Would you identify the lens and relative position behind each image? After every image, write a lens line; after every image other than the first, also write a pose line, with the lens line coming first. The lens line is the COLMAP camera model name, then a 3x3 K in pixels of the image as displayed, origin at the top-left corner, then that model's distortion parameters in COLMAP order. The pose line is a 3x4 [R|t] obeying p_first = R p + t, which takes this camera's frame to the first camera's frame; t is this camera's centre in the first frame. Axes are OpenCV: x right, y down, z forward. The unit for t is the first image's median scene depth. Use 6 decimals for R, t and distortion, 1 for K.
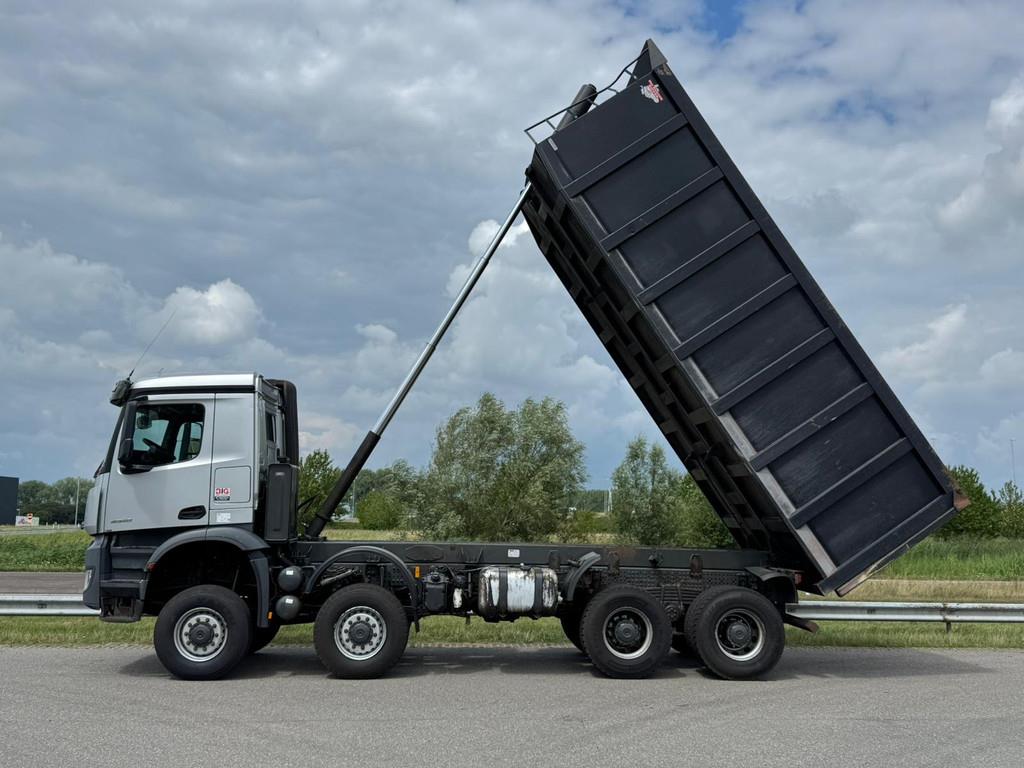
lens RADIAL K [[1065.5, 0, 512.0], [0, 1065.5, 384.0], [0, 0, 1]] dist [0.114868, -0.034889]
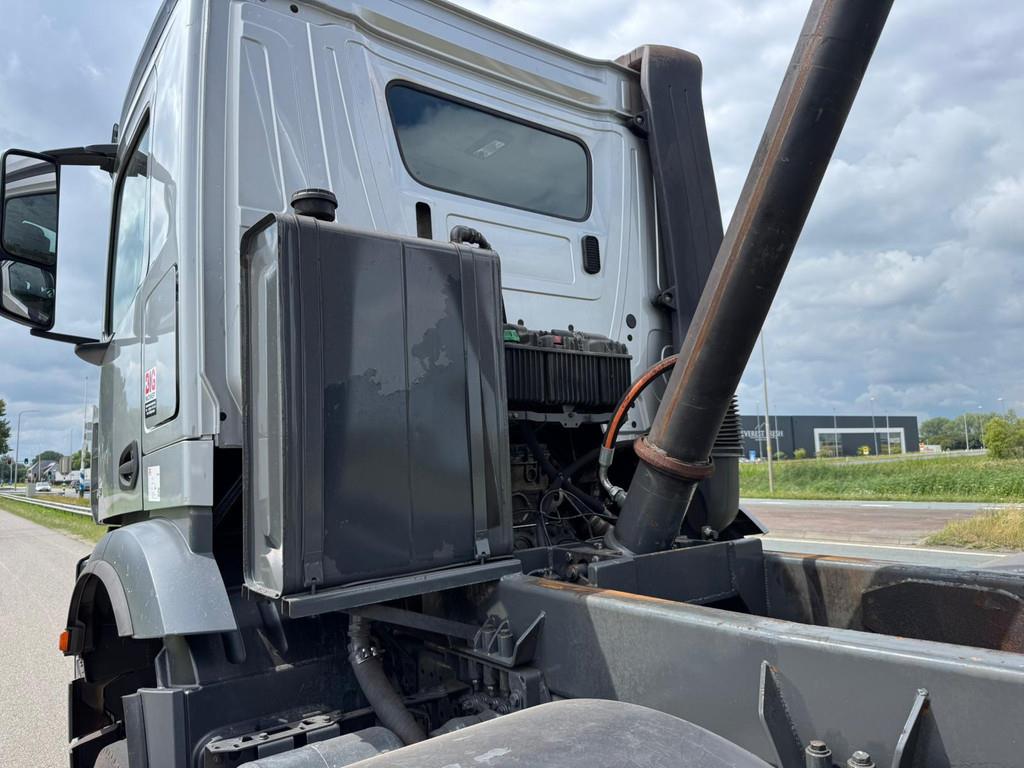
lens RADIAL K [[736.0, 0, 512.0], [0, 736.0, 384.0], [0, 0, 1]] dist [-0.002156, -0.000953]
pose [[0.579748, -0.121143, -0.805740, -0.077347], [0.150108, 0.987839, -0.040515, 0.119100], [0.800849, -0.097459, 0.590882, 0.960046]]
